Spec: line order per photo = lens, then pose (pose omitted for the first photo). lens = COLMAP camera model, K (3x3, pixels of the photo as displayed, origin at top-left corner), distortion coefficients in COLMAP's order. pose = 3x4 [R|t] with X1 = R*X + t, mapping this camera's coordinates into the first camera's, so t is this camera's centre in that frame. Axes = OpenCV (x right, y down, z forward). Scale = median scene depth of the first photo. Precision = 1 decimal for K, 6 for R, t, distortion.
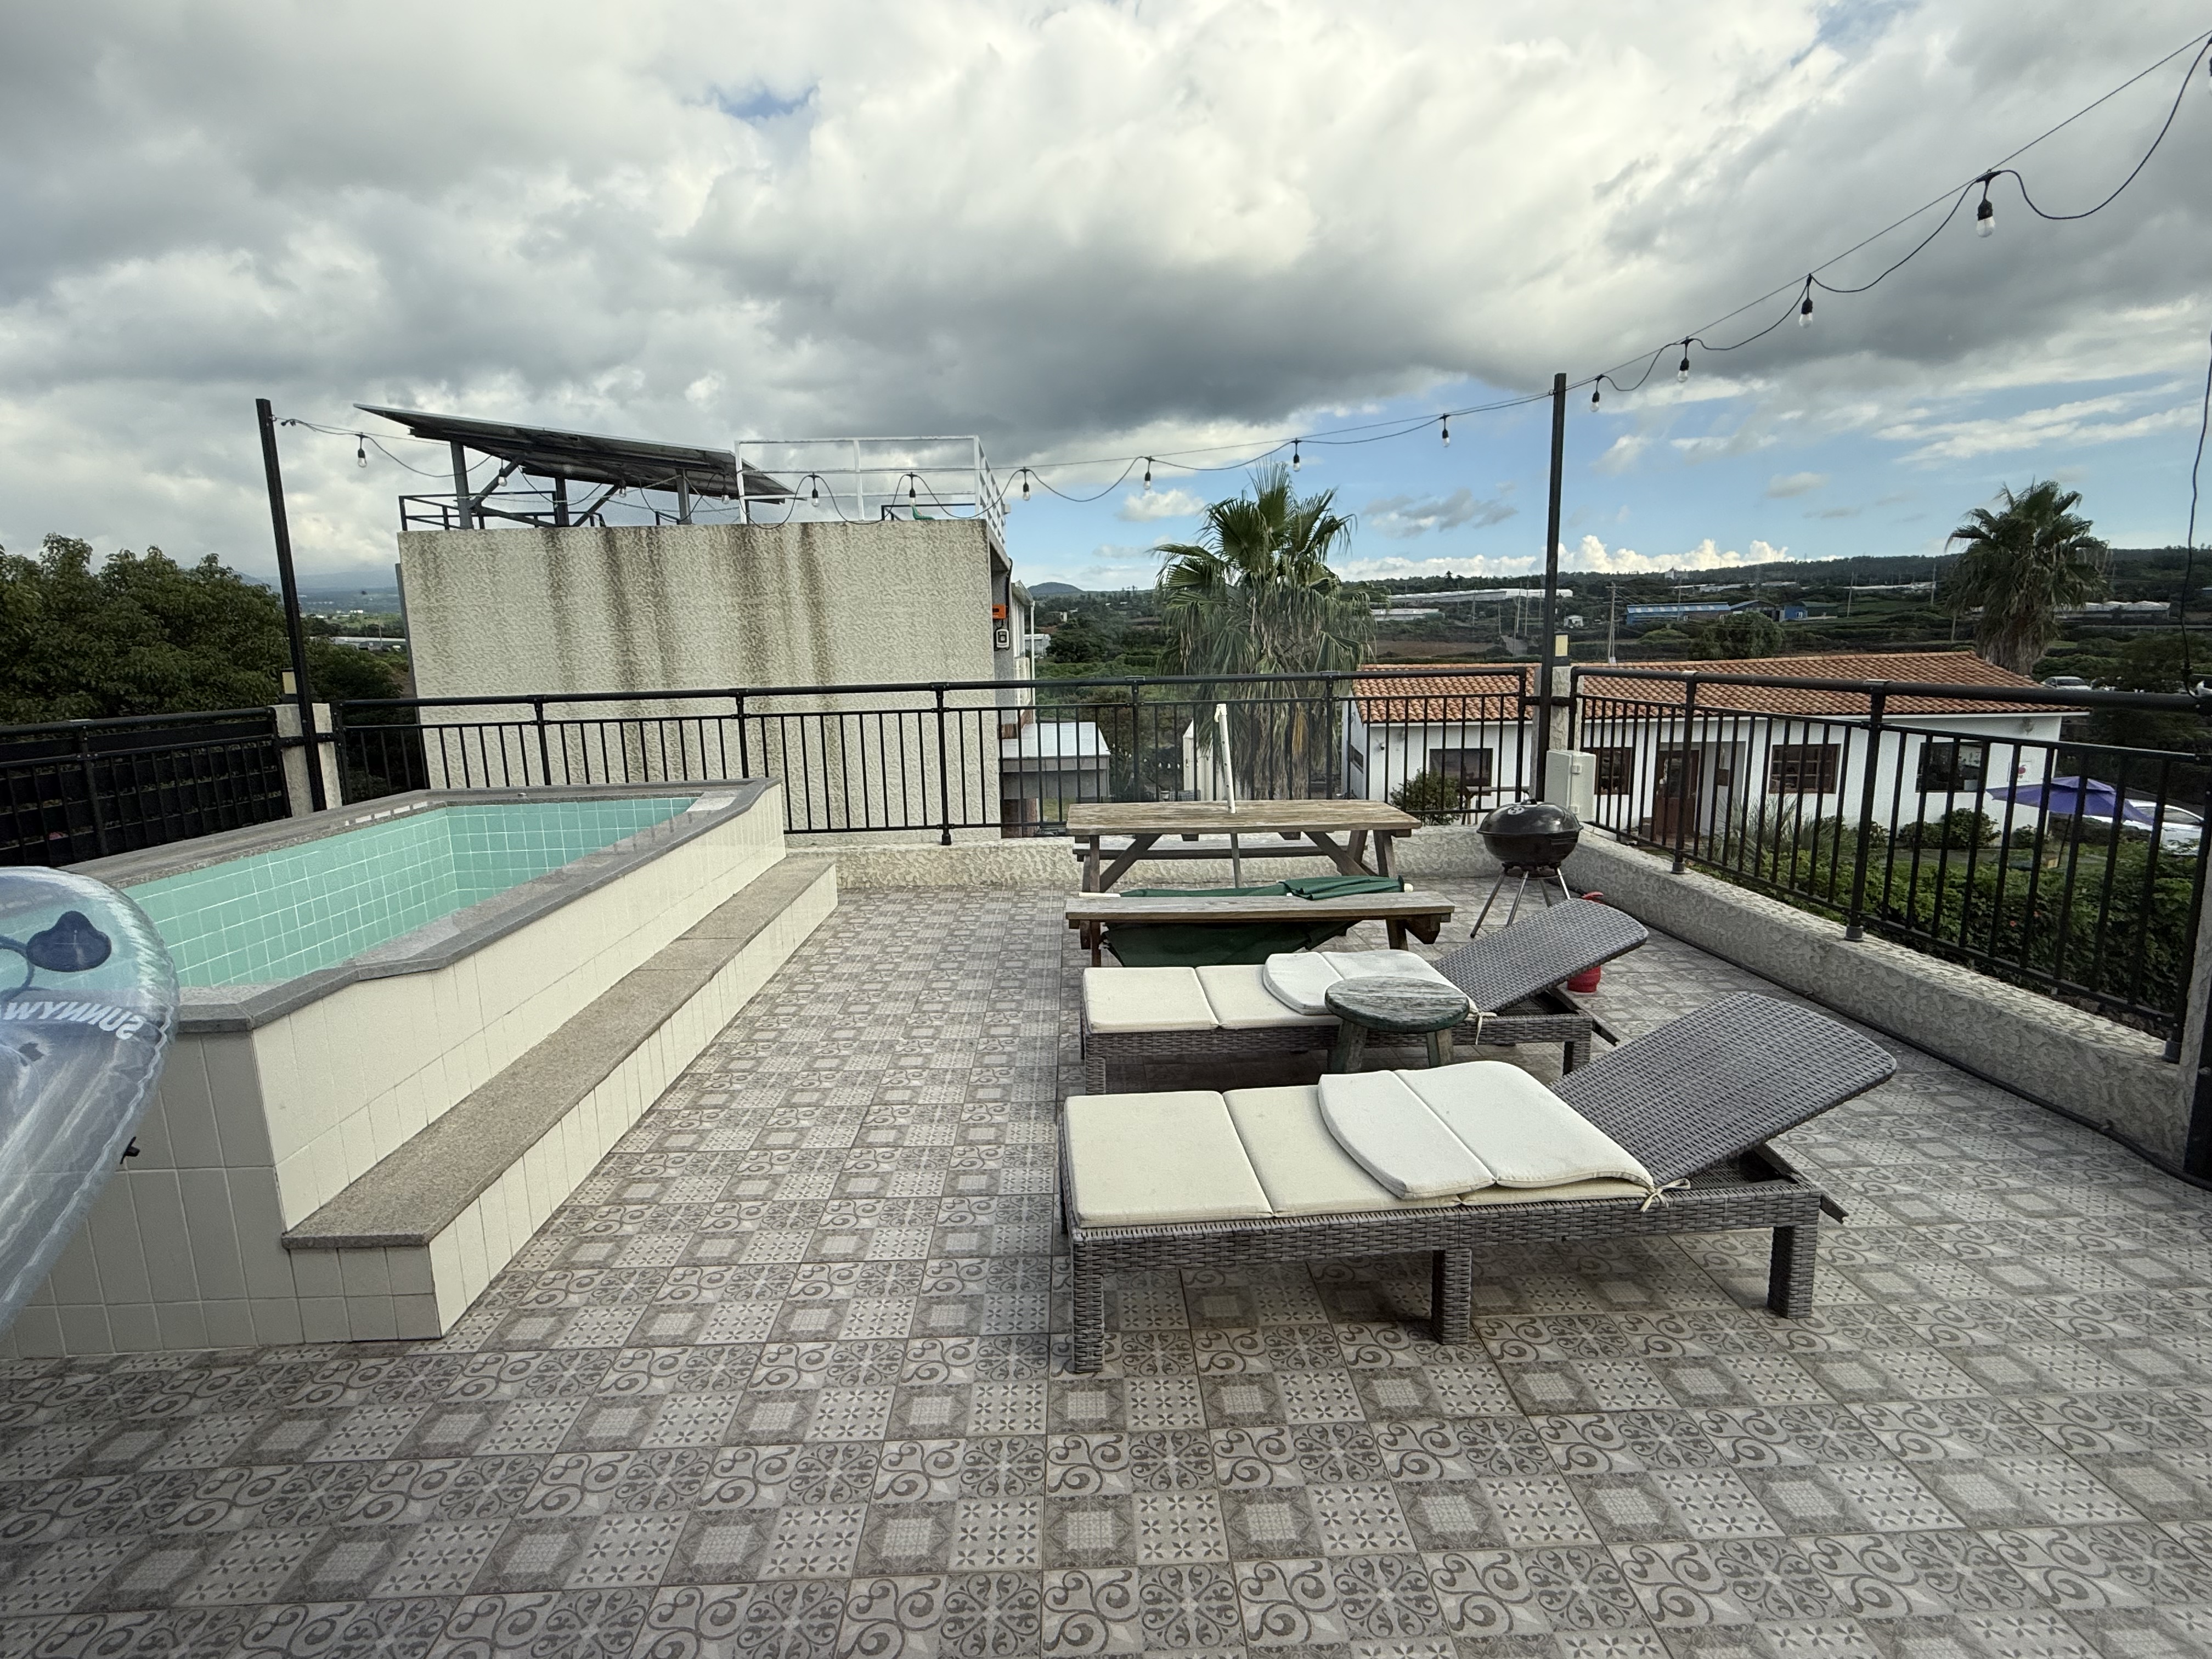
lens RADIAL K [[1082.8, 0, 1109.1], [0, 1082.8, 829.3], [0, 0, 1]] dist [-0.000046, 0.000121]
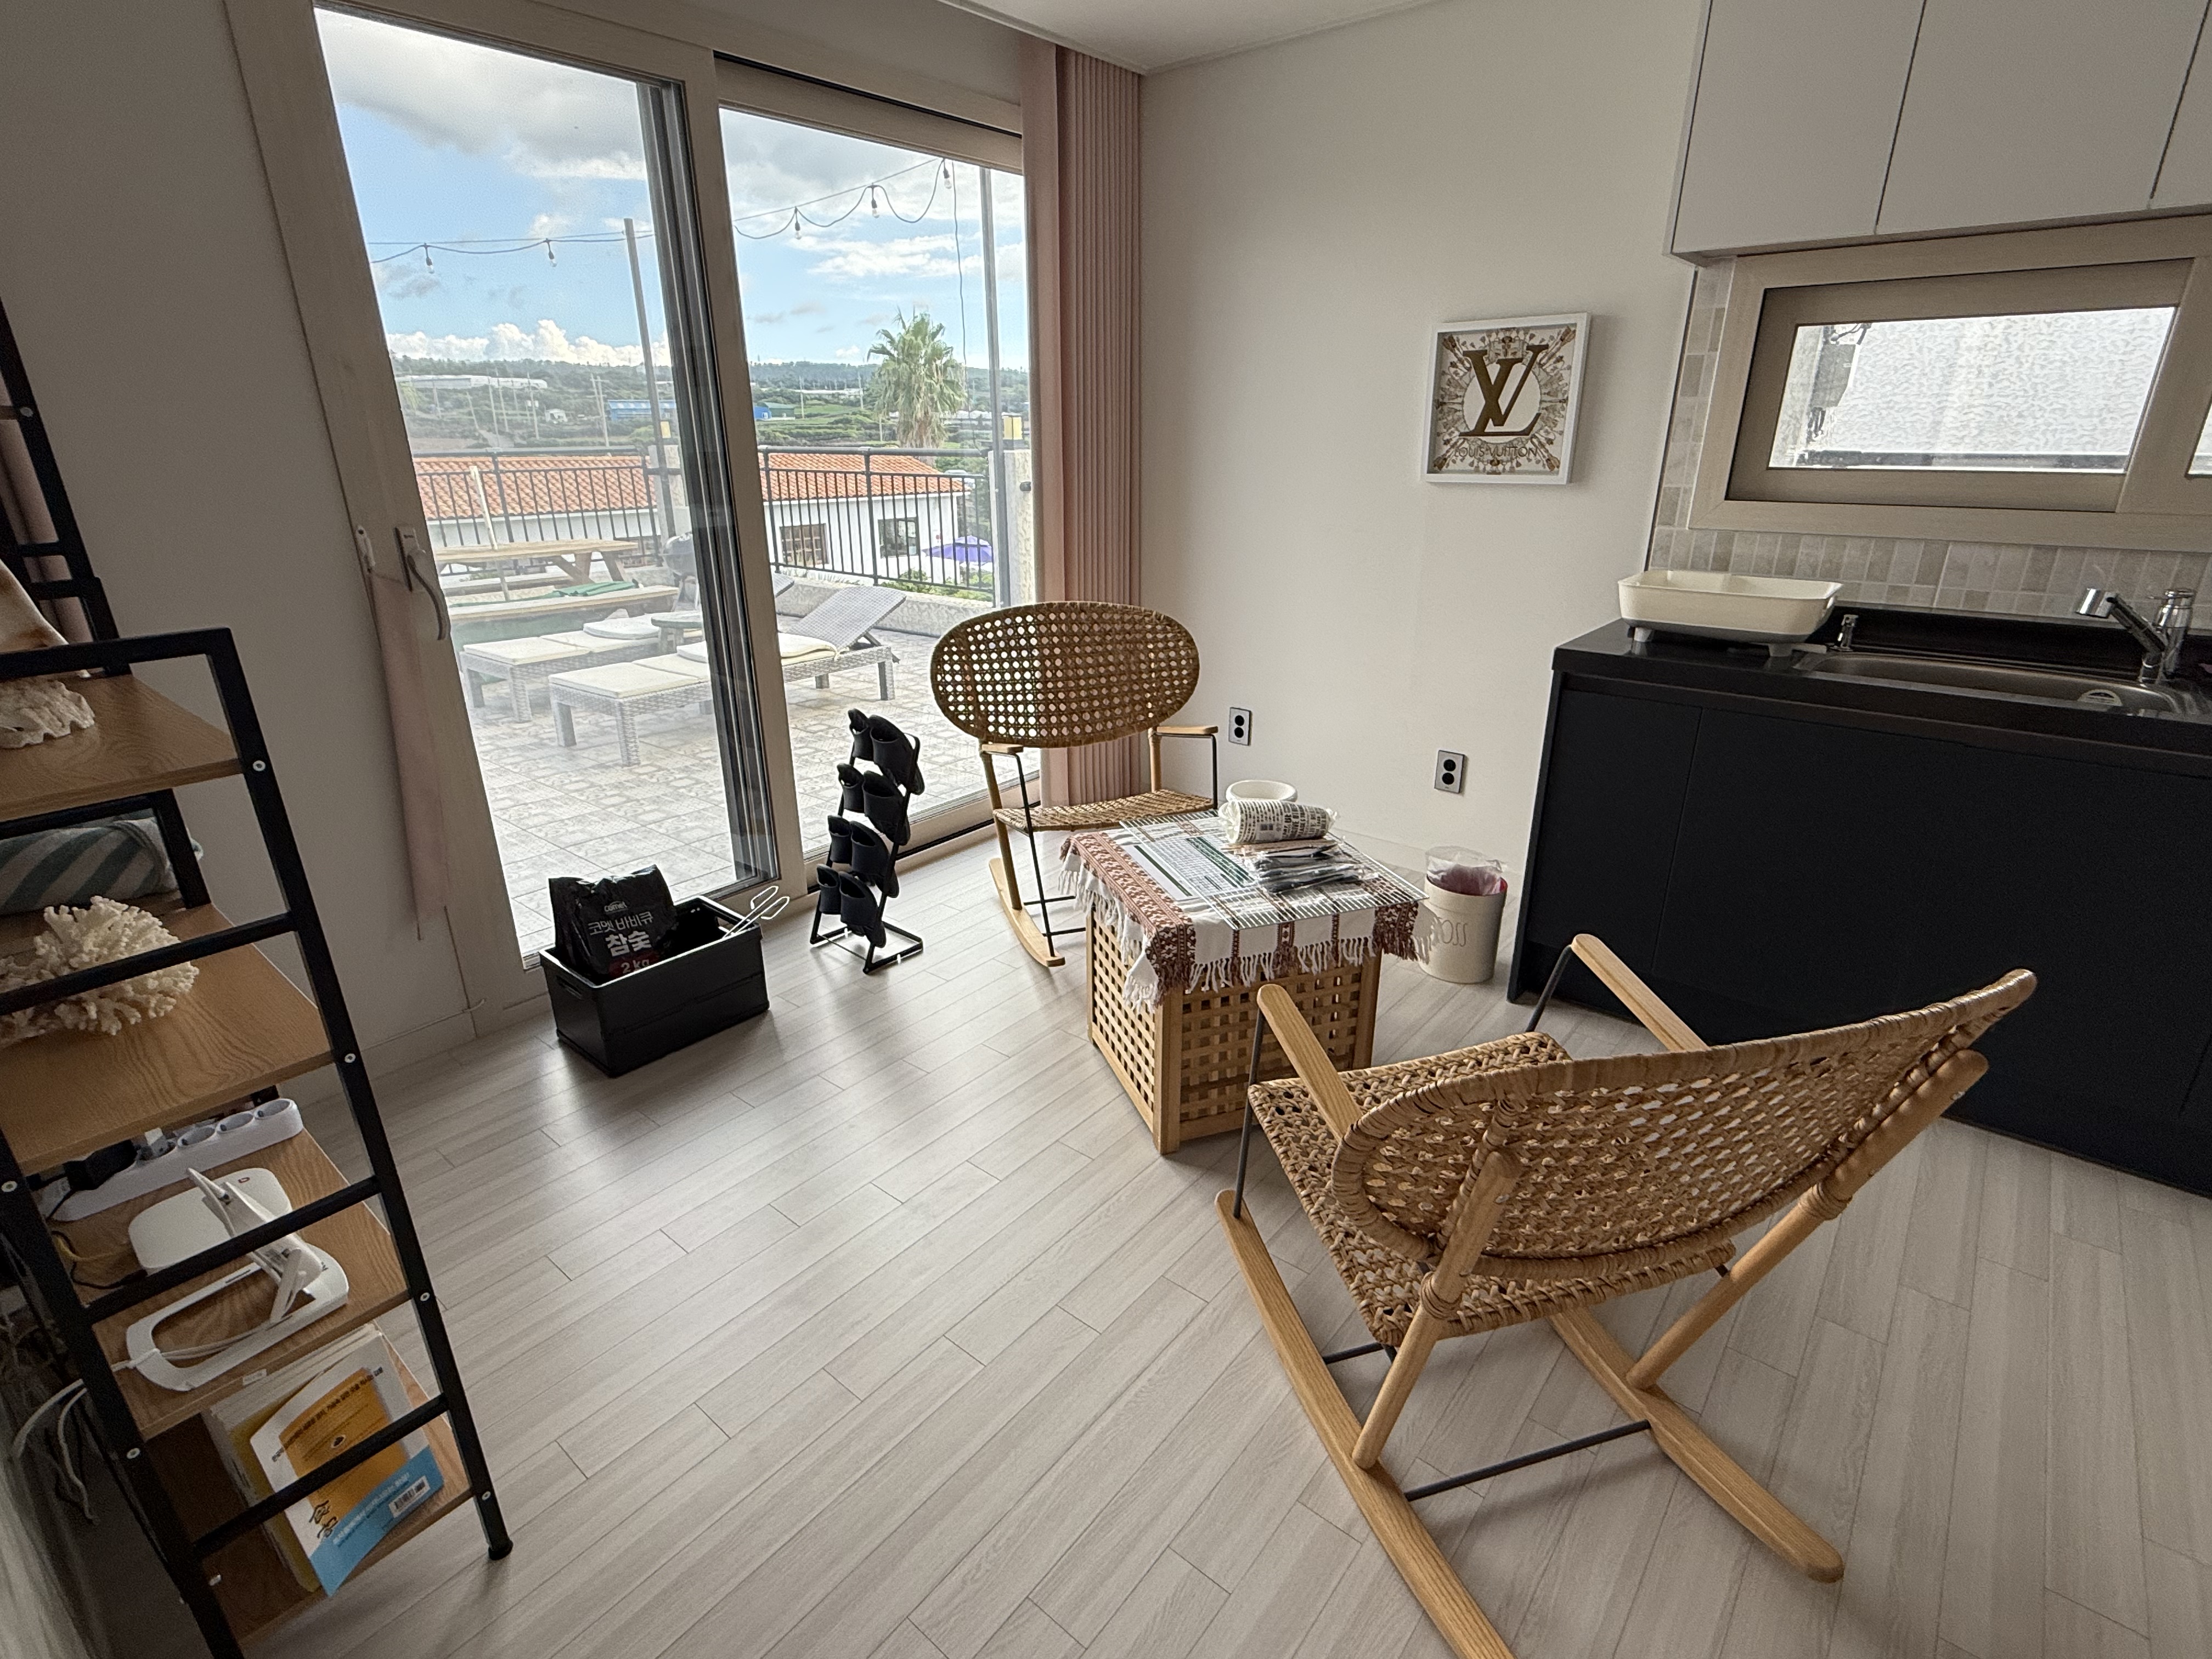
lens RADIAL K [[1082.8, 0, 1105.2], [0, 1082.8, 836.7], [0, 0, 1]] dist [-0.000046, 0.000121]
pose [[0.662773, -0.247830, 0.706620, -0.065826], [0.117367, 0.966362, 0.228844, 0.017081], [-0.739565, -0.068738, 0.669566, -0.078674]]
